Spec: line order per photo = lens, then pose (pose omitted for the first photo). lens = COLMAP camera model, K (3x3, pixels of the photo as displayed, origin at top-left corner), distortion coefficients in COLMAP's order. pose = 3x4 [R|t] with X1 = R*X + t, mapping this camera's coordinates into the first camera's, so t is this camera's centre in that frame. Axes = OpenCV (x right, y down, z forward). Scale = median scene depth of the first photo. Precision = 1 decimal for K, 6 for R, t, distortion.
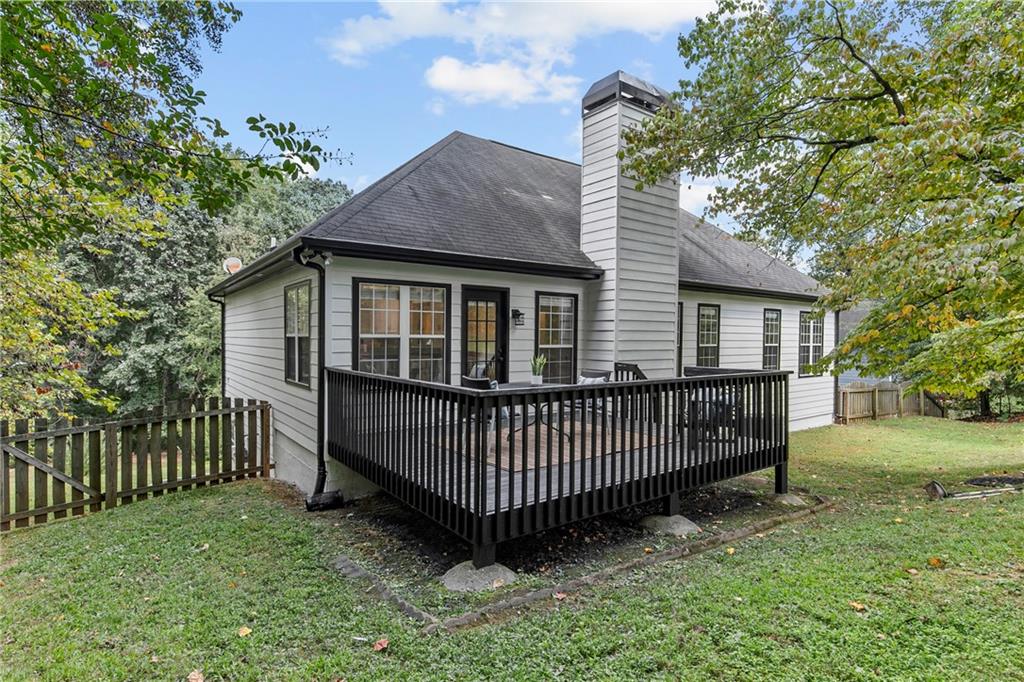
lens RADIAL K [[519.6, 0, 512.9], [0, 519.6, 341.6], [0, 0, 1]] dist [0.001415, 0.000009]
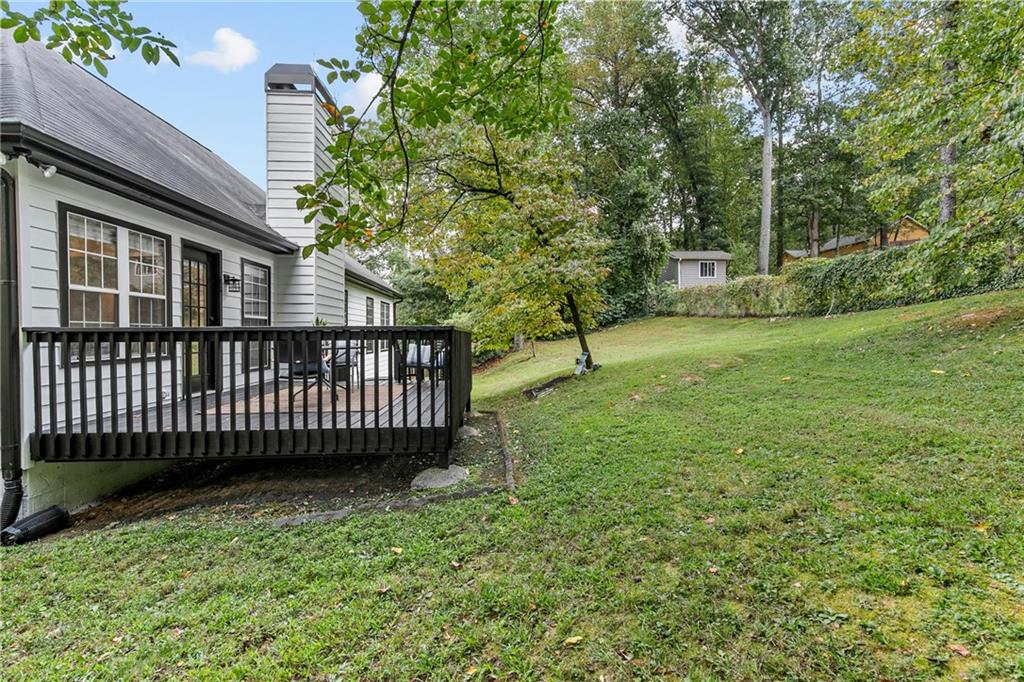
lens RADIAL K [[460.9, 0, 513.5], [0, 460.9, 339.9], [0, 0, 1]] dist [0.009926, -0.000679]
pose [[0.551945, -0.017312, 0.833701, -0.438690], [0.011654, 0.999847, 0.013047, 0.054477], [-0.833799, 0.002514, 0.552062, 0.123420]]
